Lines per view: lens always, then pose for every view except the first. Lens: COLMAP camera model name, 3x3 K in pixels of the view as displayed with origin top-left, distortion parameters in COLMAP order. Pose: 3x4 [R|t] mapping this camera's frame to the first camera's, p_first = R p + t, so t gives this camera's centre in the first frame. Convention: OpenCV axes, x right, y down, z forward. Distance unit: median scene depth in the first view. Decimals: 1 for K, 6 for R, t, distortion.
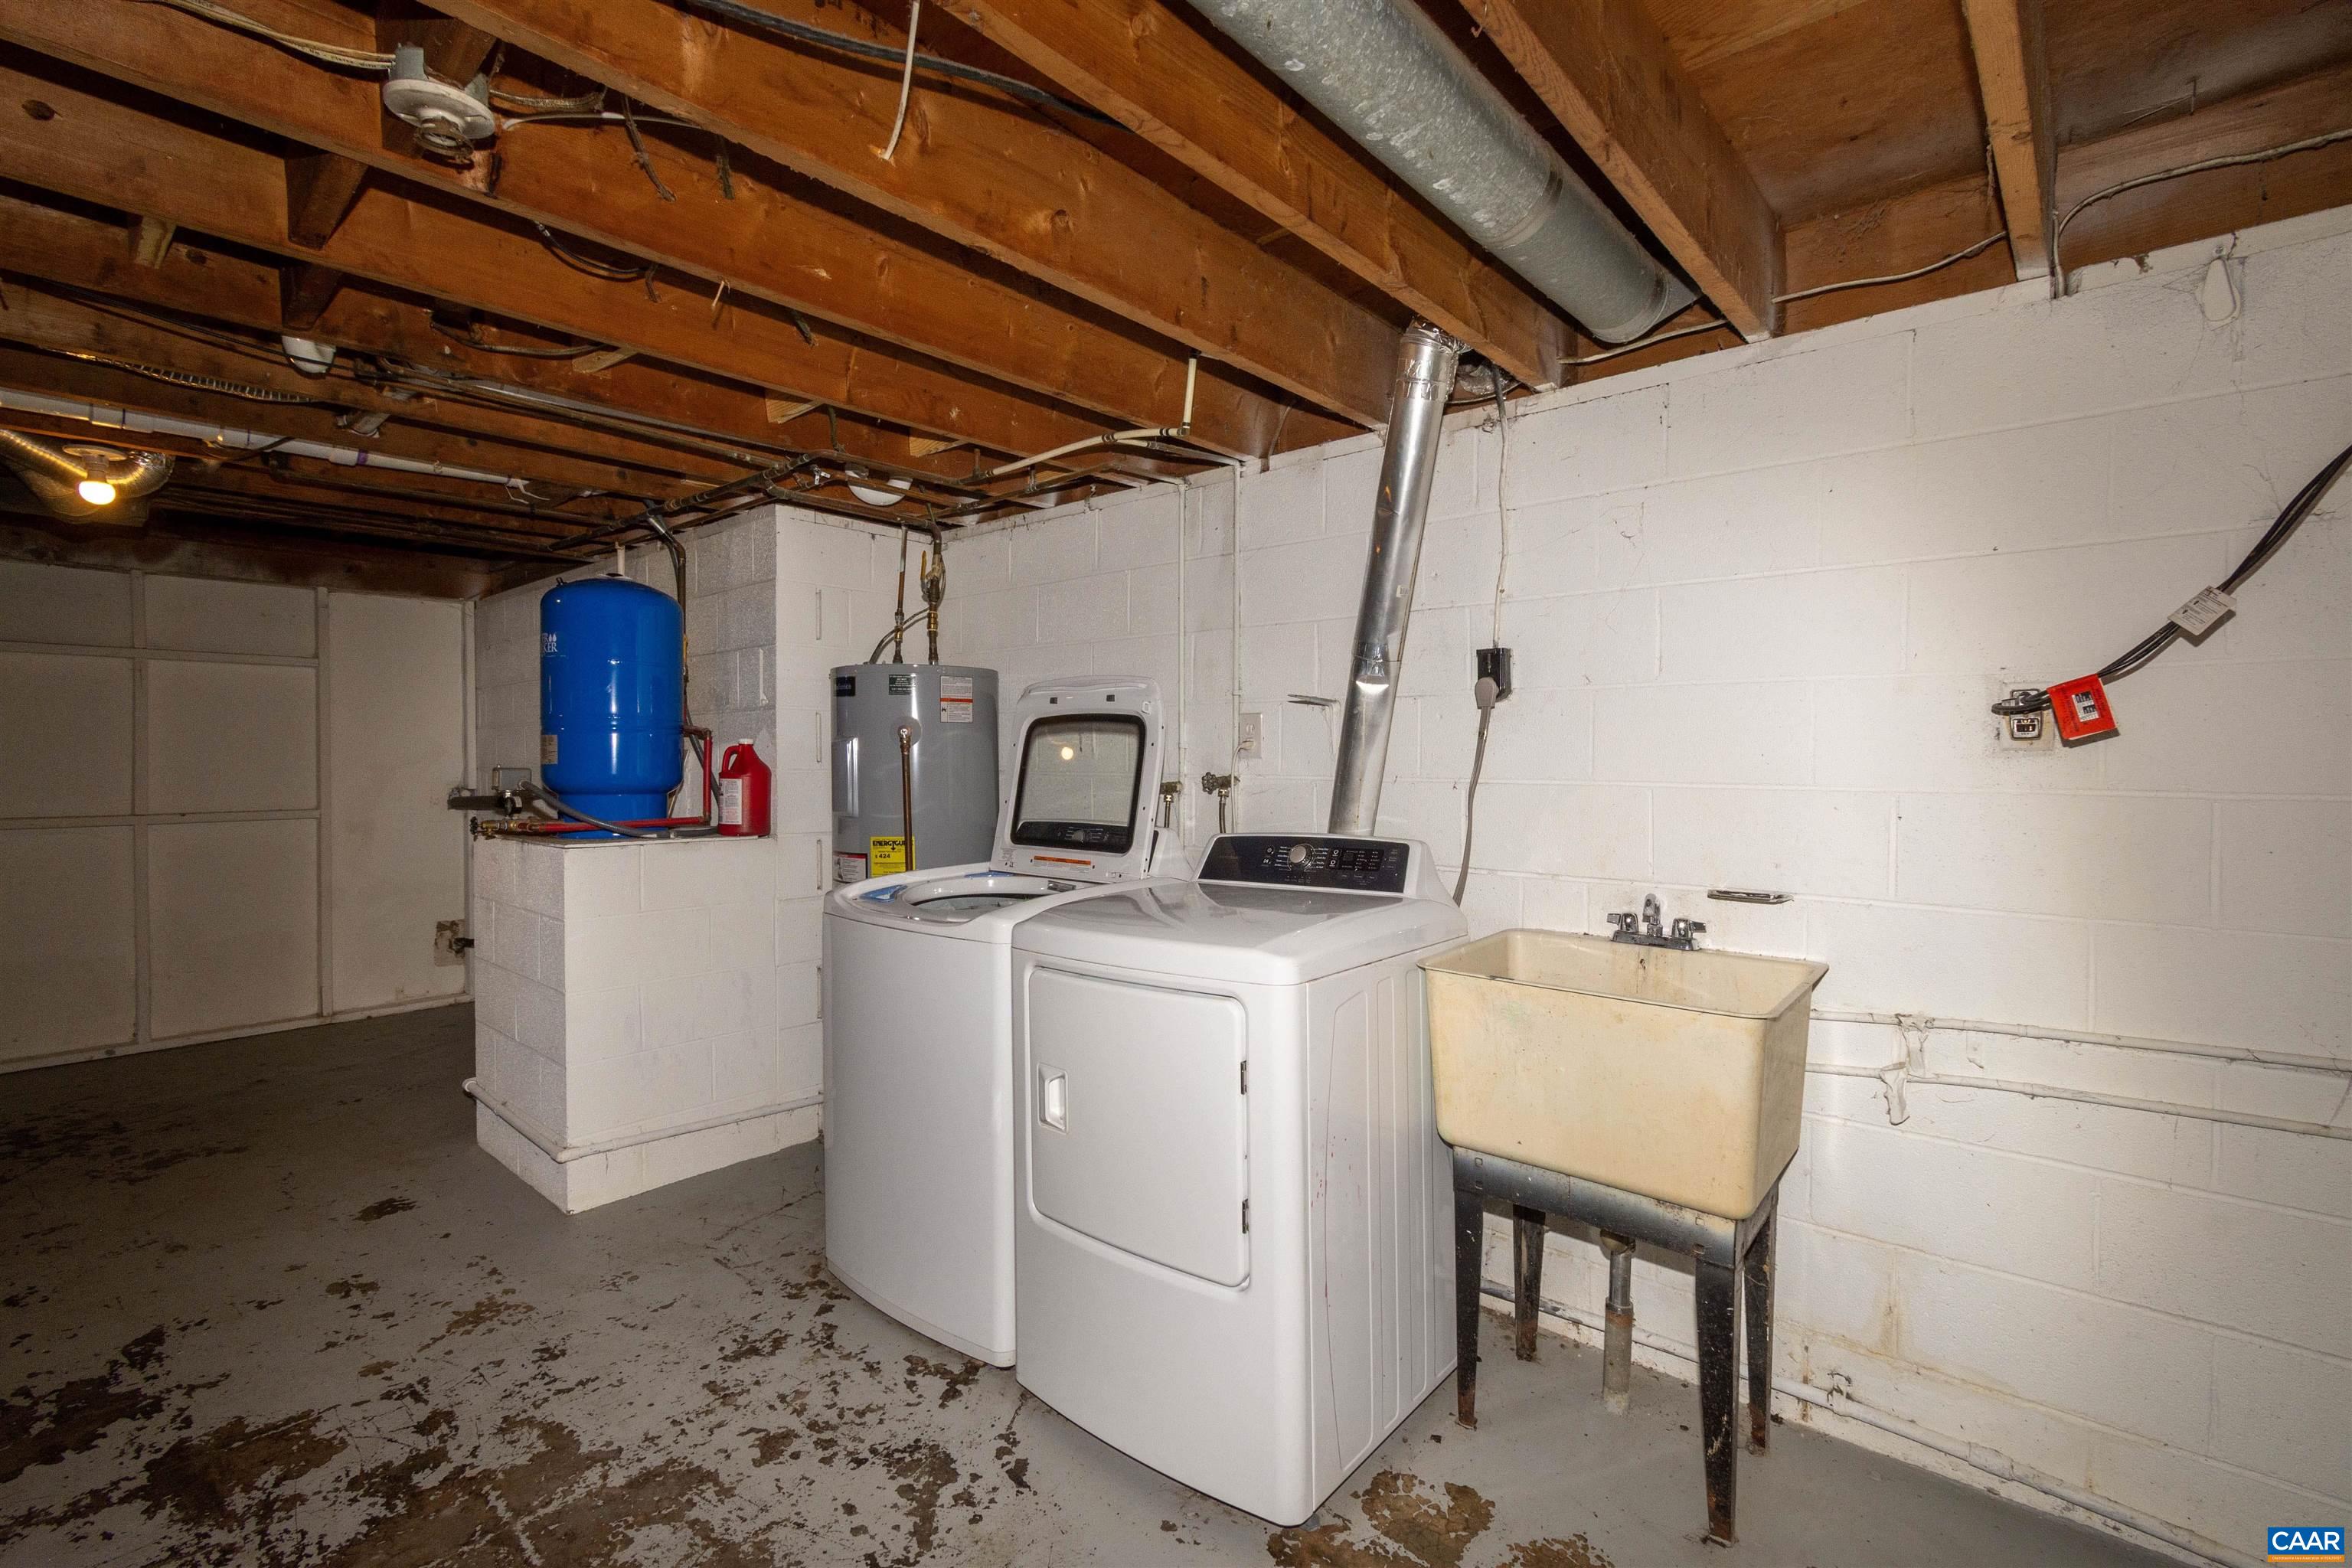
lens RADIAL K [[1045.2, 0, 1183.6], [0, 1045.2, 776.3], [0, 0, 1]] dist [0.002870, -0.000452]
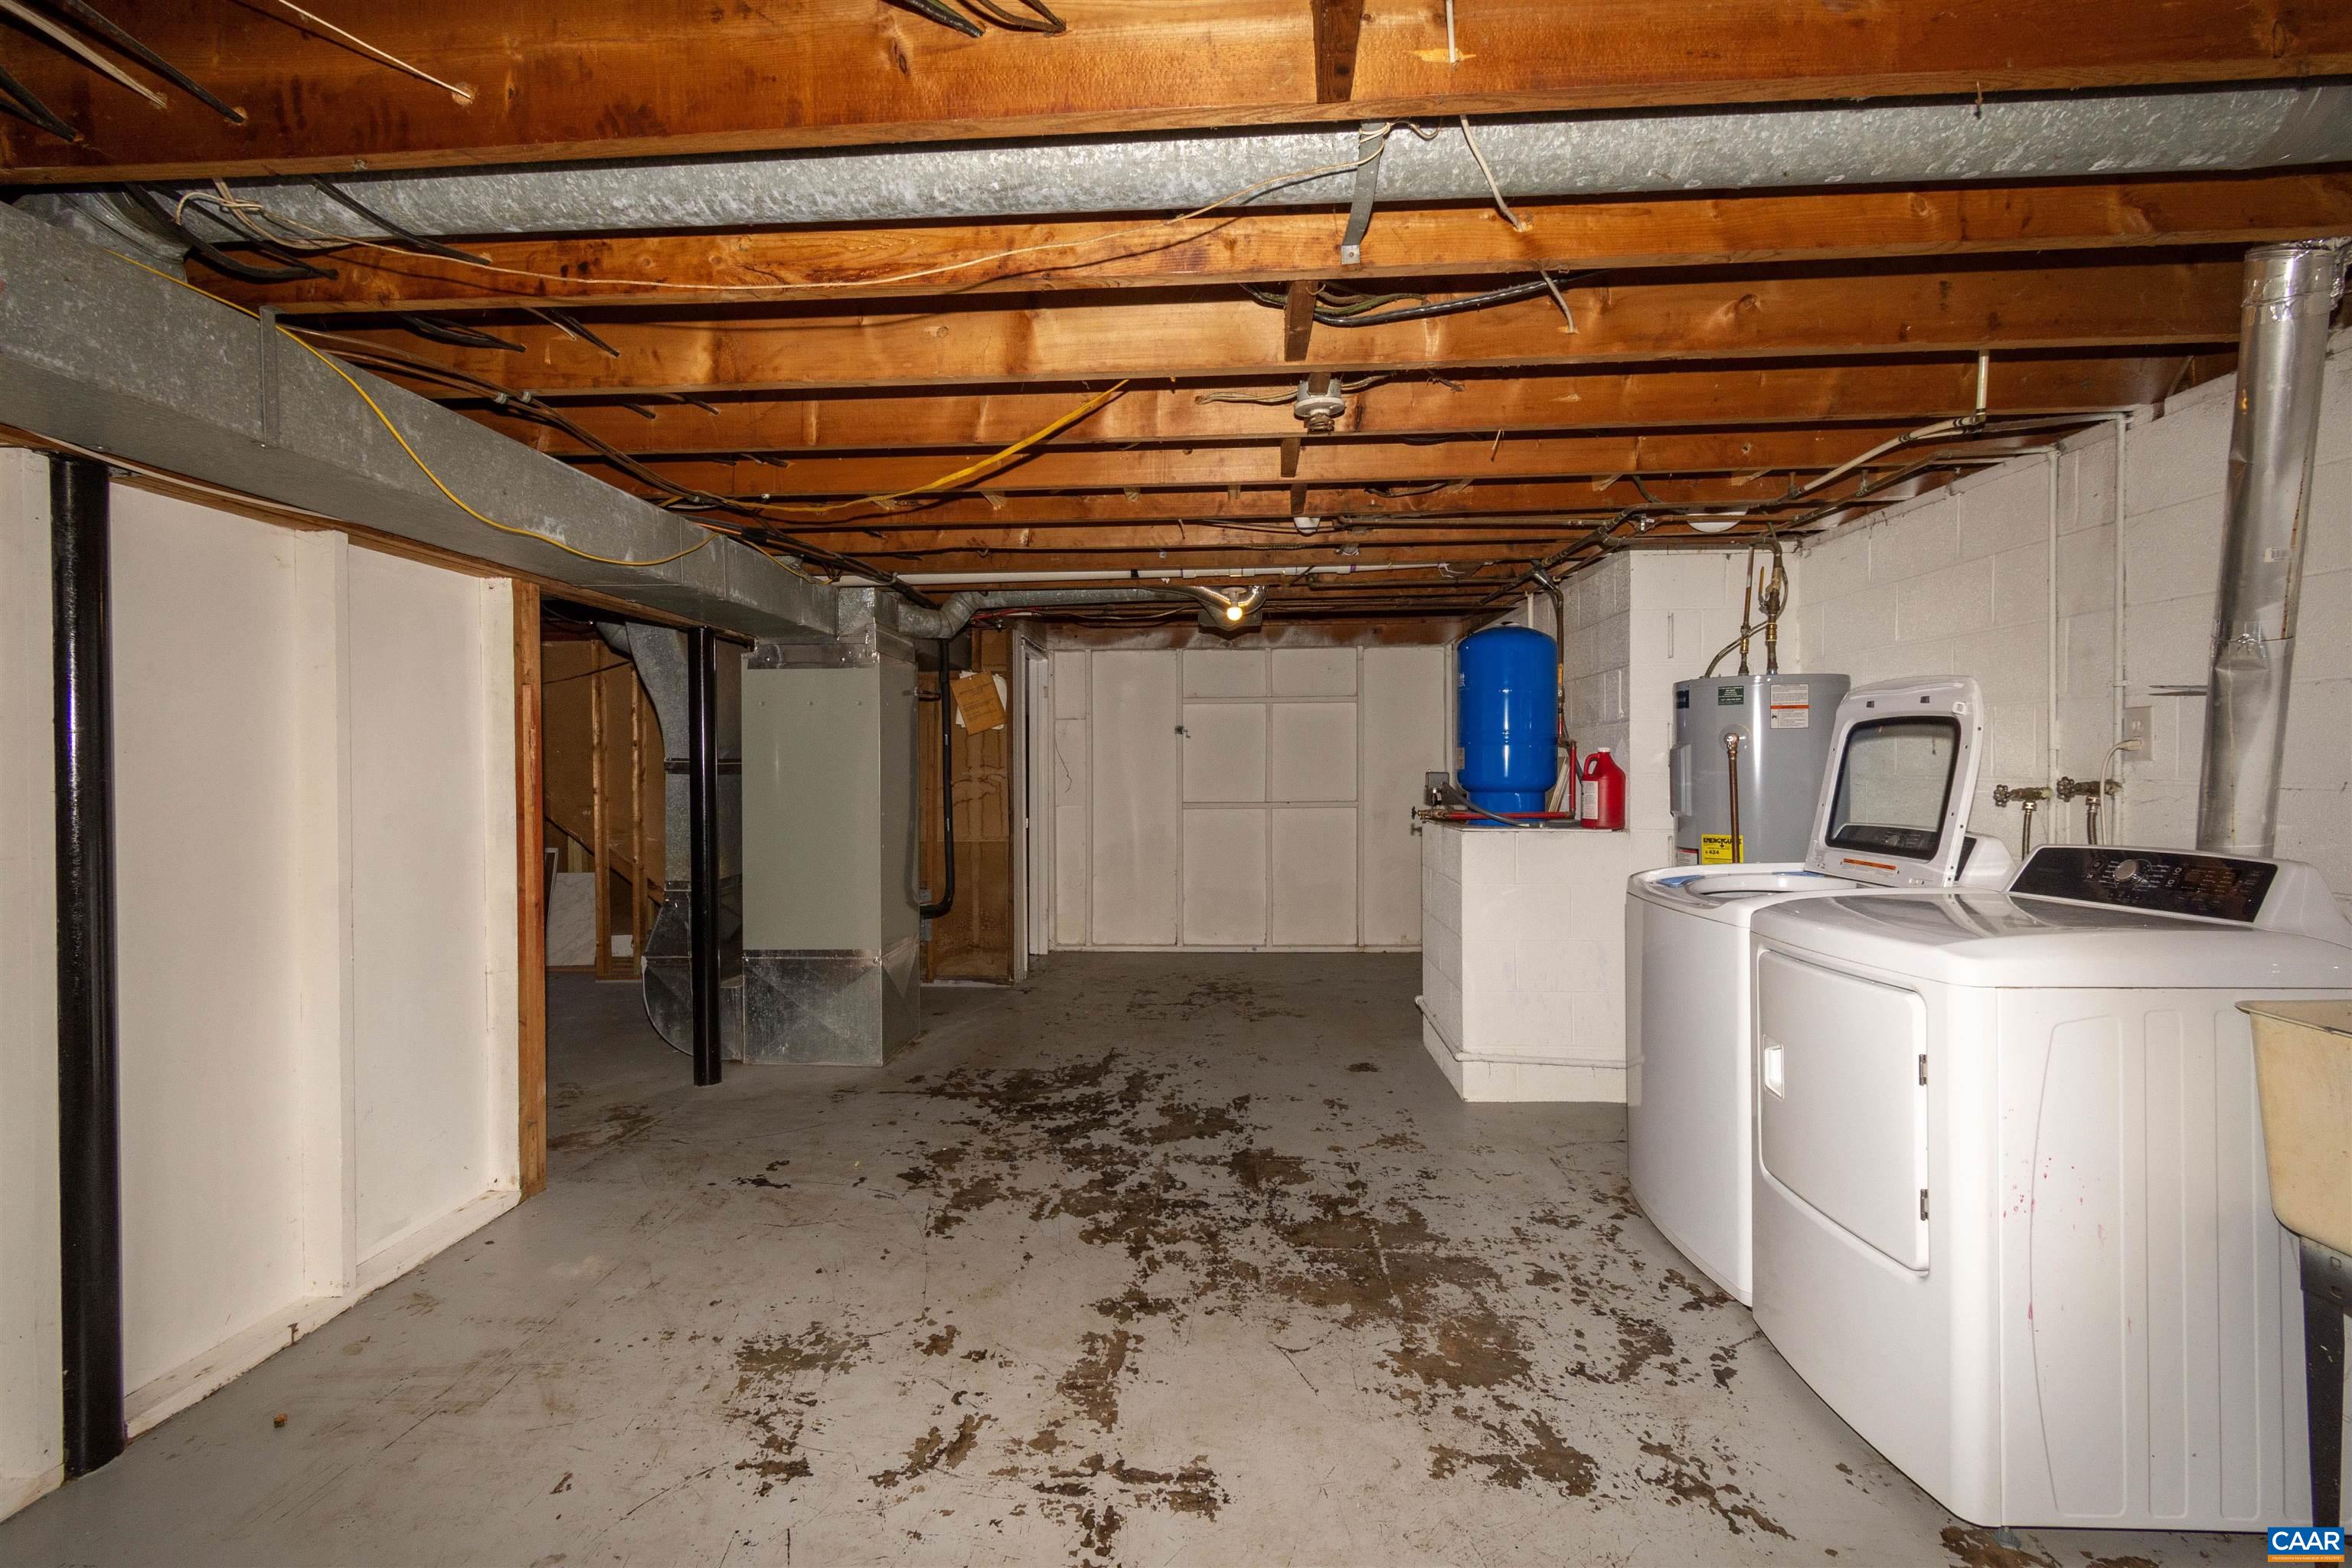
lens RADIAL K [[1045.2, 0, 1169.8], [0, 1045.2, 775.8], [0, 0, 1]] dist [0.002870, -0.000452]
pose [[0.613502, 0.002526, -0.789689, 0.308654], [-0.006516, 0.999977, -0.001864, 0.002331], [0.789666, 0.006289, 0.613504, -0.168600]]
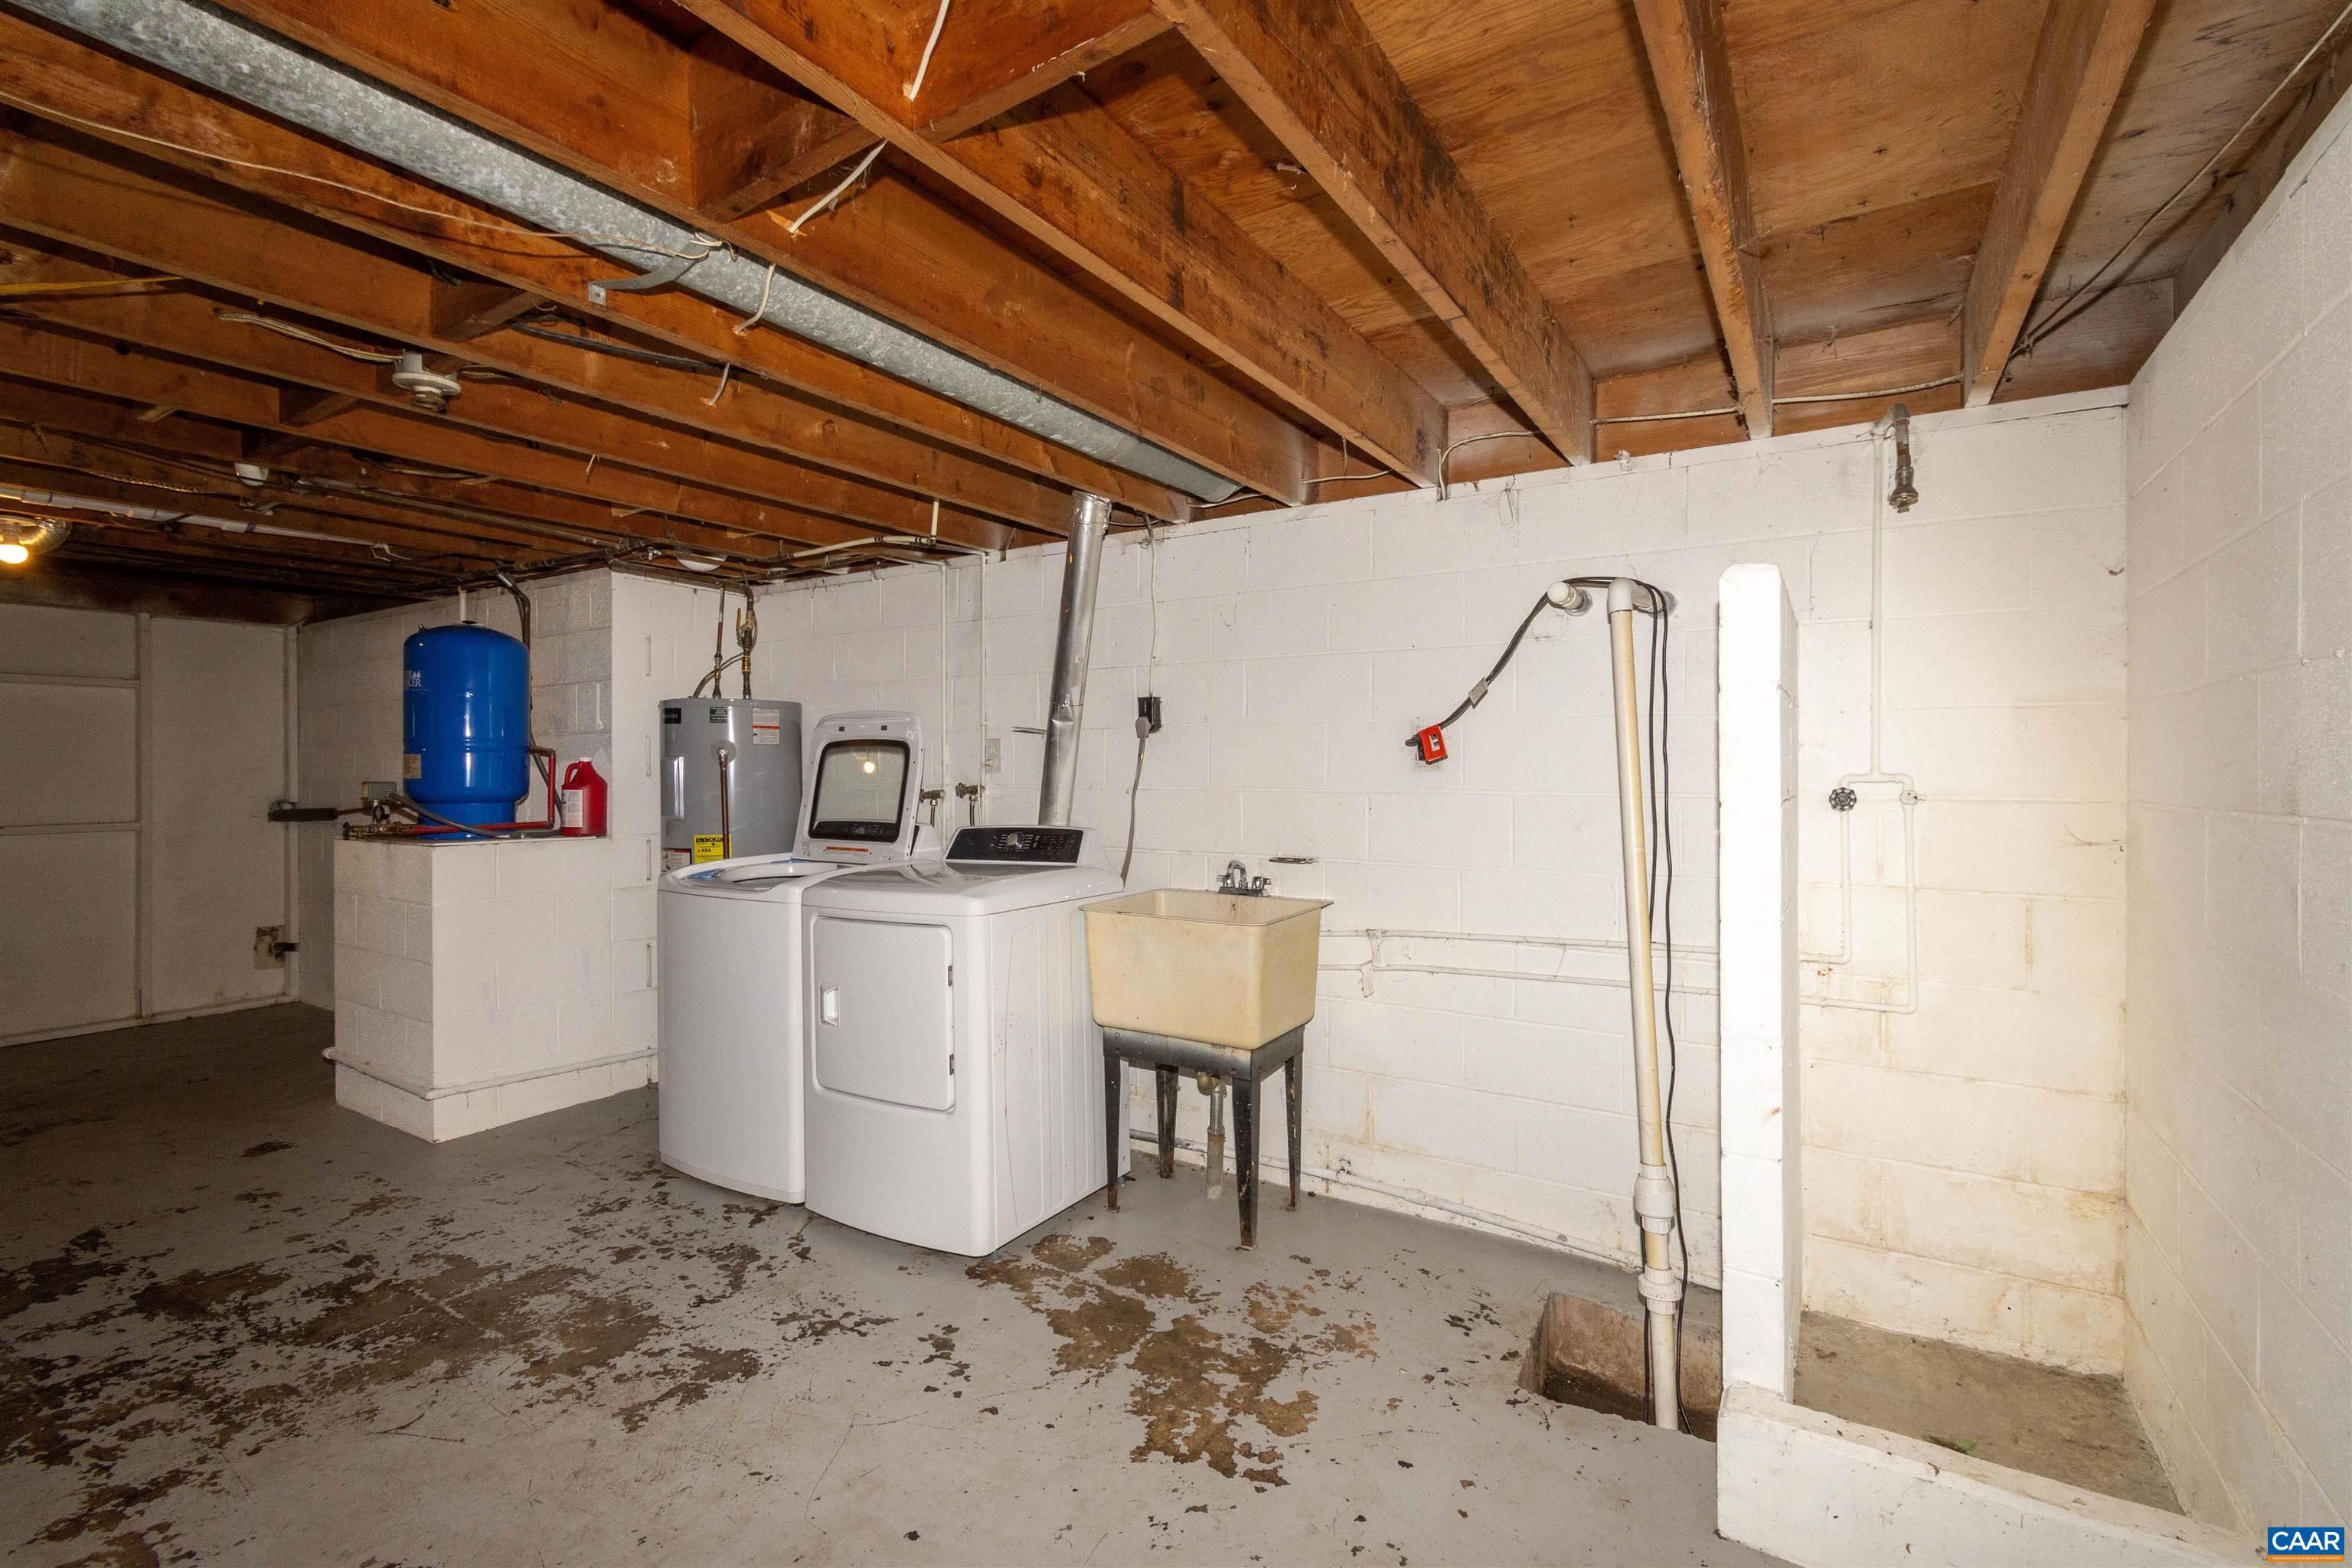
lens RADIAL K [[1045.2, 0, 1184.3], [0, 1045.2, 775.6], [0, 0, 1]] dist [0.002870, -0.000452]
pose [[0.987935, -0.003249, 0.154837, 0.119842], [0.005148, 0.999916, -0.011869, 0.005192], [-0.154785, 0.012523, 0.987869, -0.451841]]
